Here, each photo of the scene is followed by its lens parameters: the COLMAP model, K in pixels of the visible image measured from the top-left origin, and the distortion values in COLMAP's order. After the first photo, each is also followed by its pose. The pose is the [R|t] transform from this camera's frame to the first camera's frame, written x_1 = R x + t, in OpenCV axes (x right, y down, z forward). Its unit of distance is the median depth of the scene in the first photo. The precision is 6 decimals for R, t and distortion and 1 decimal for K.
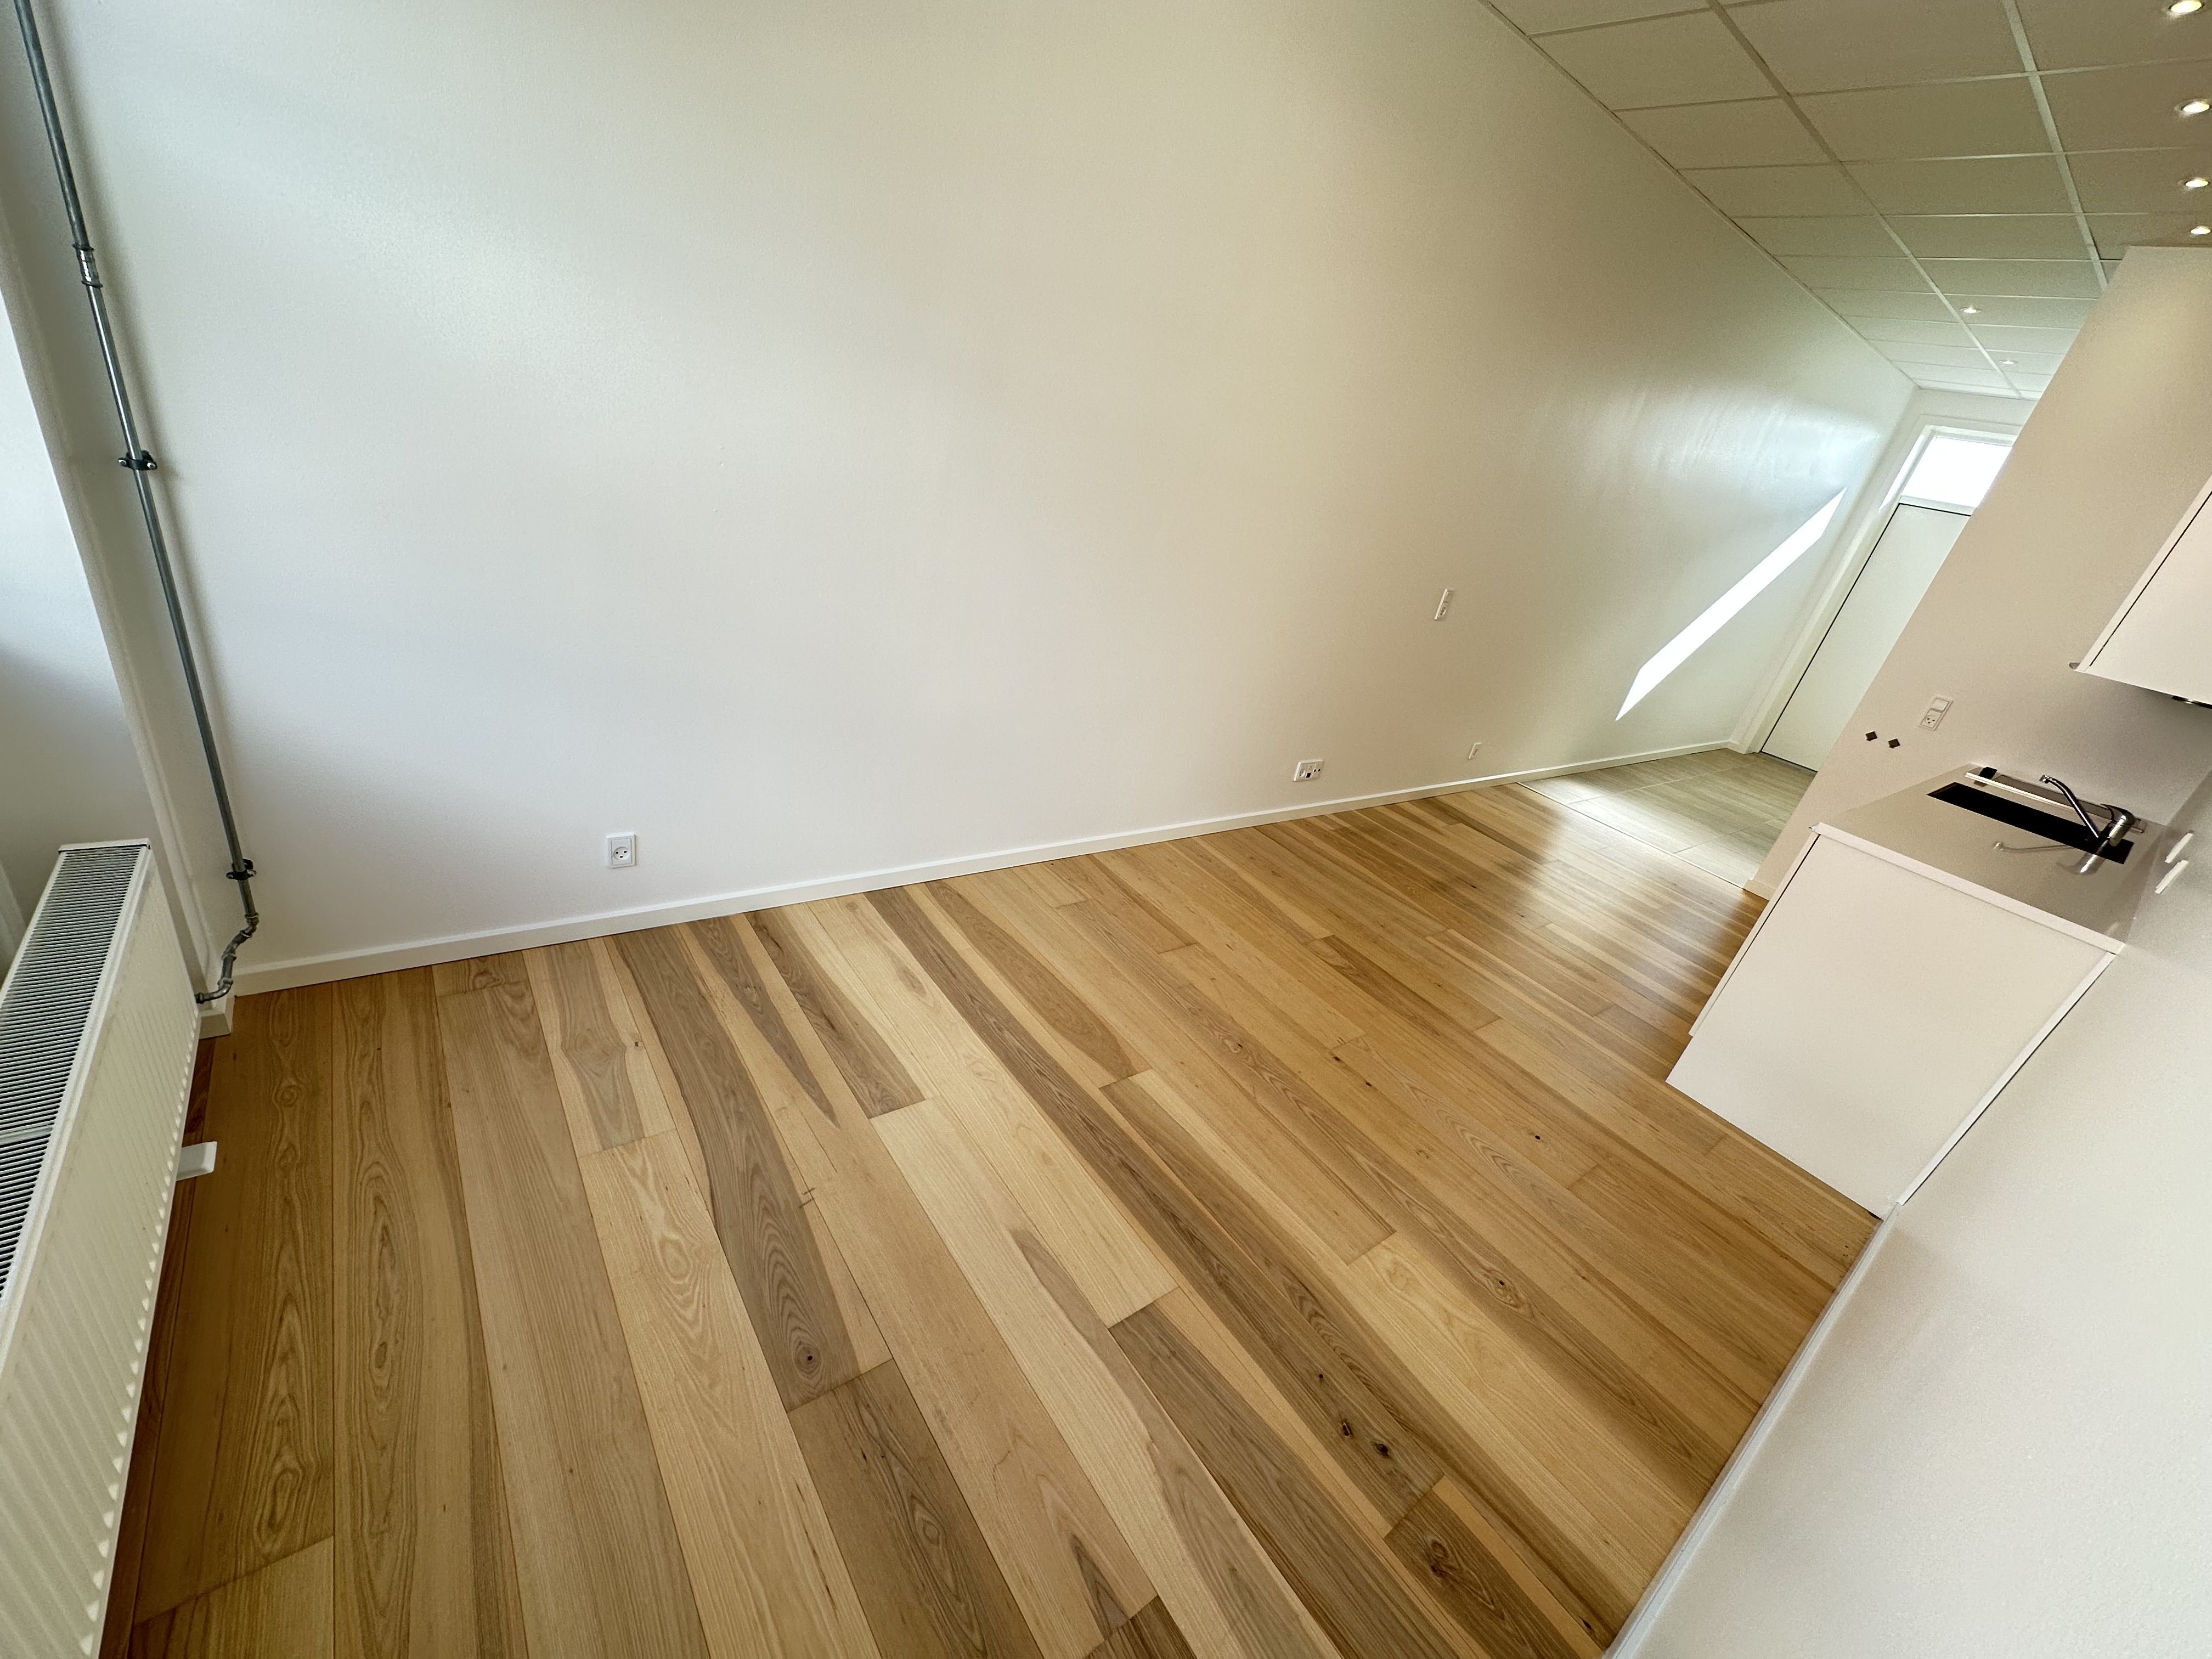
lens RADIAL K [[879.0, 0, 1107.1], [0, 879.0, 834.6], [0, 0, 1]] dist [-0.002354, -0.000478]
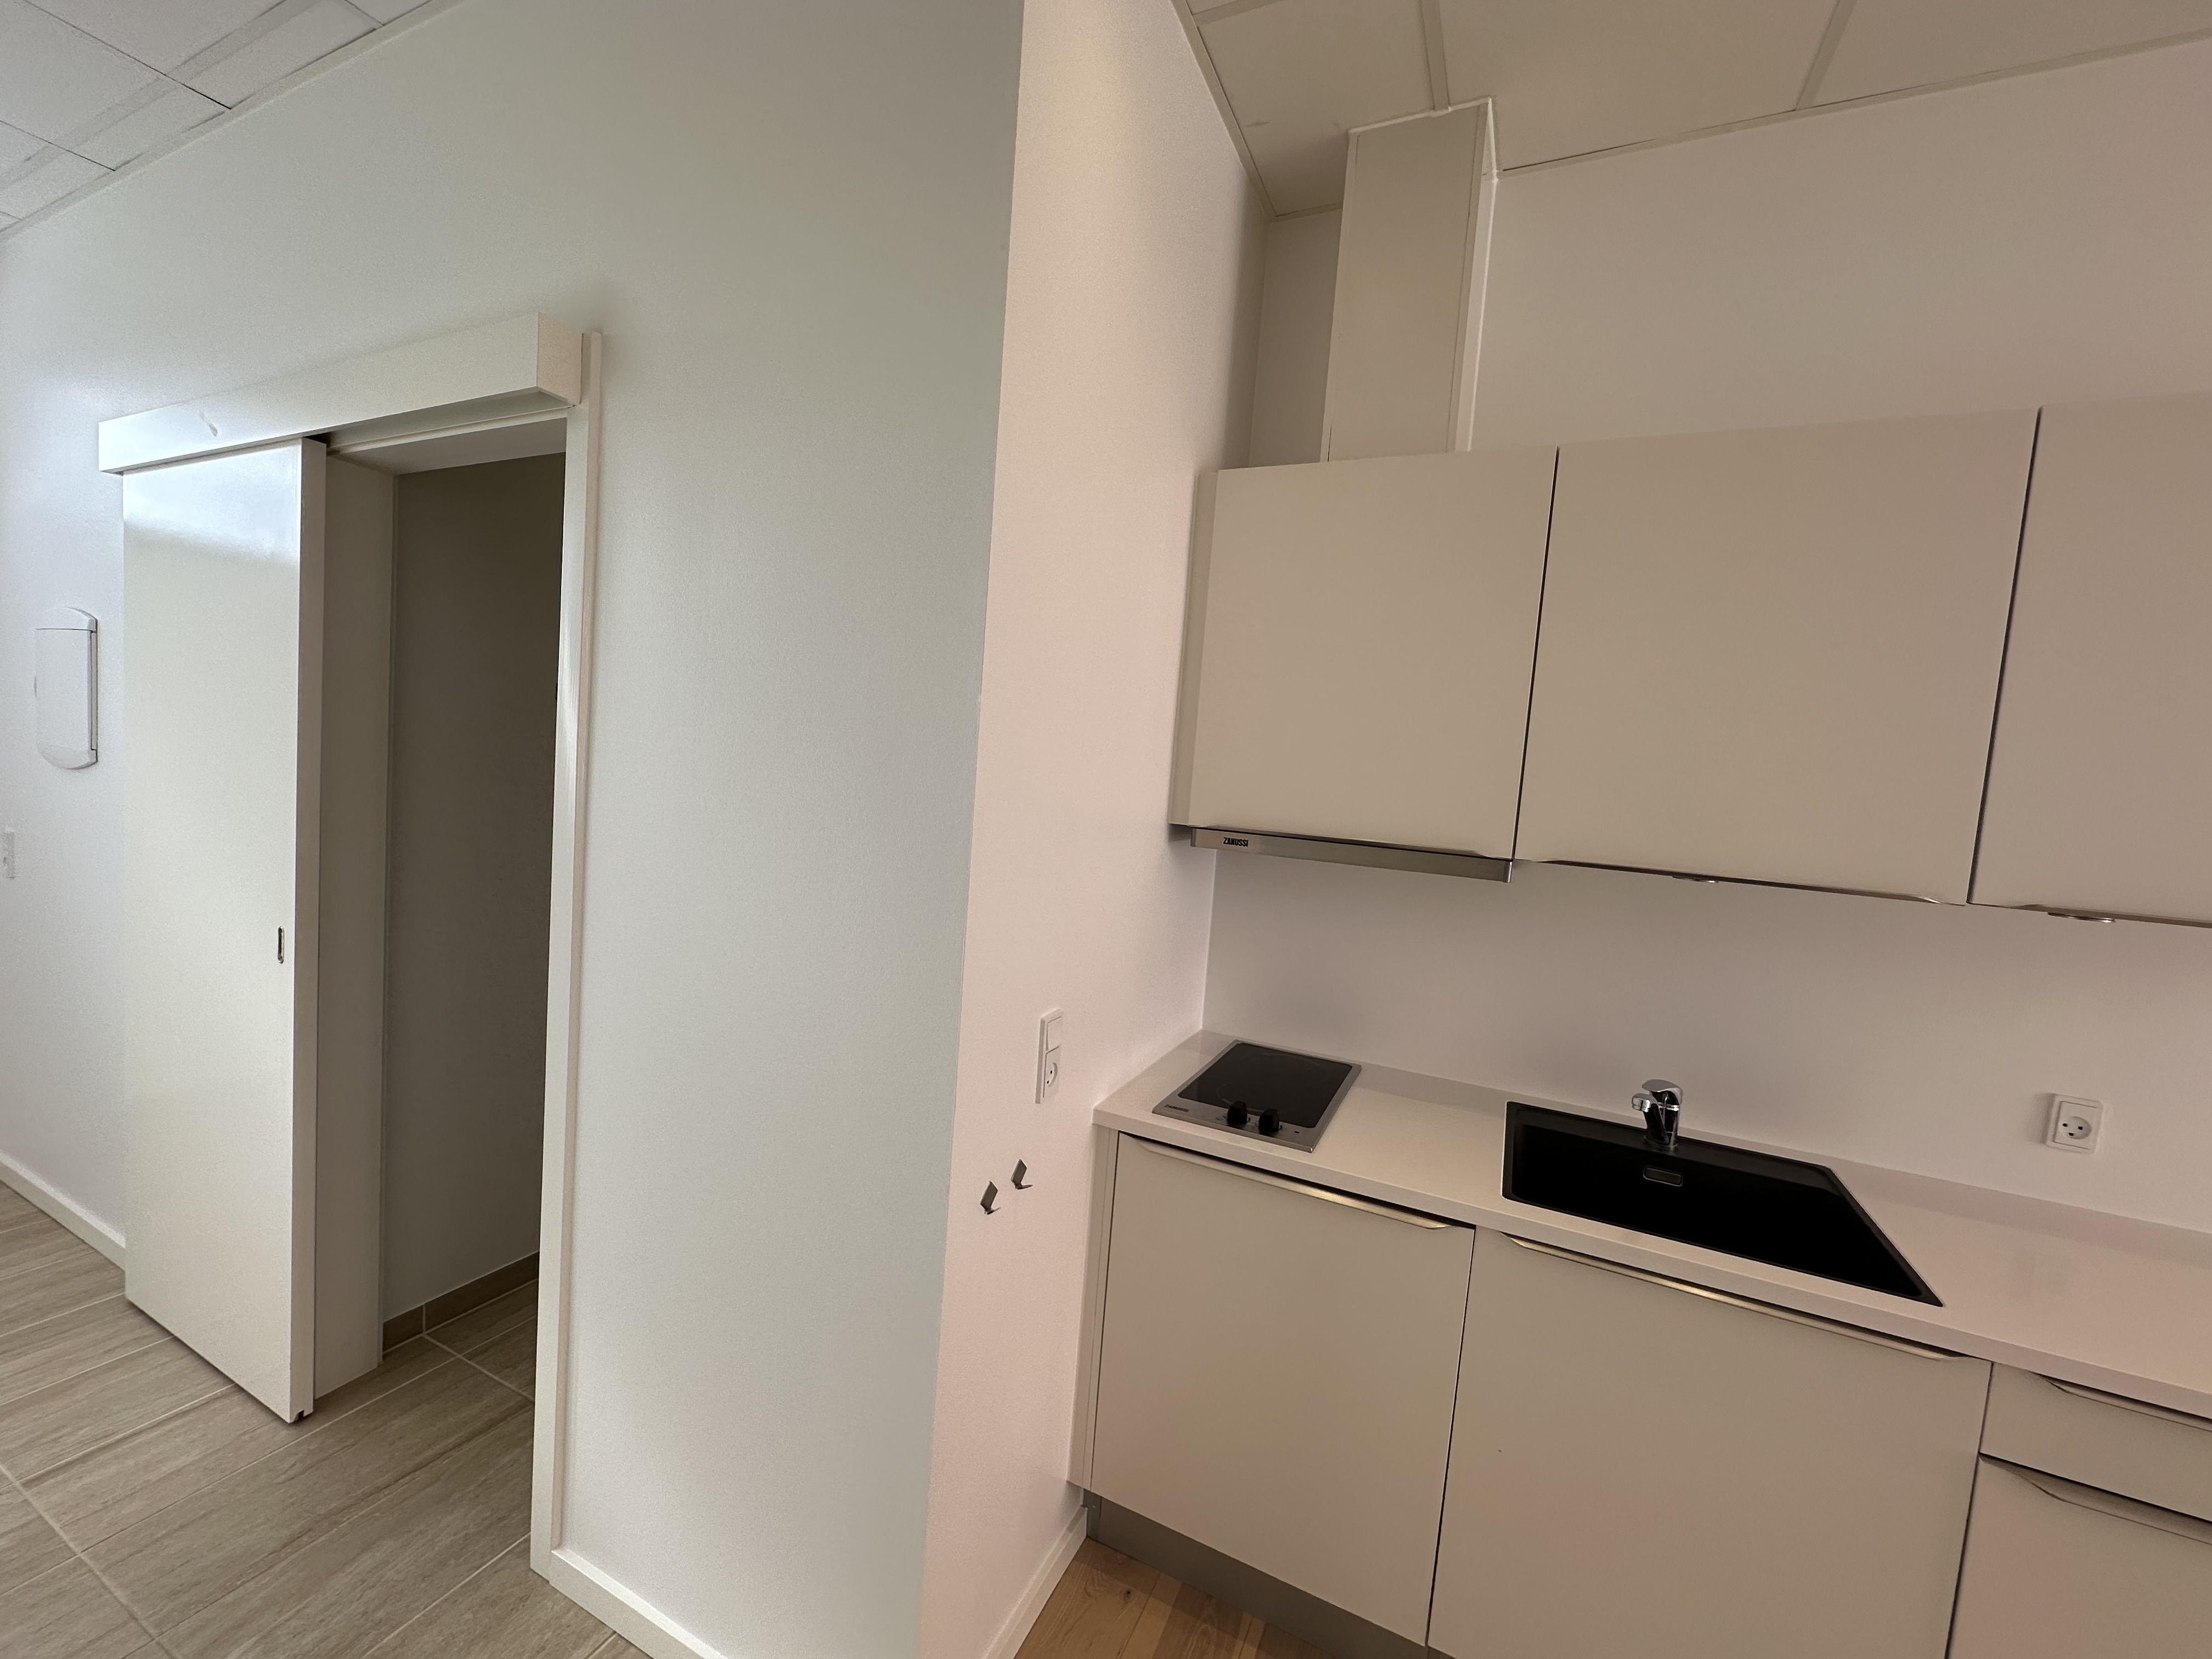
lens RADIAL K [[879.0, 0, 1107.1], [0, 879.0, 834.6], [0, 0, 1]] dist [-0.002354, -0.000478]
pose [[-0.435367, -0.299022, 0.849142, 1.282868], [0.239151, 0.870920, 0.429307, -0.738997], [-0.867907, 0.389979, -0.307658, 2.091897]]
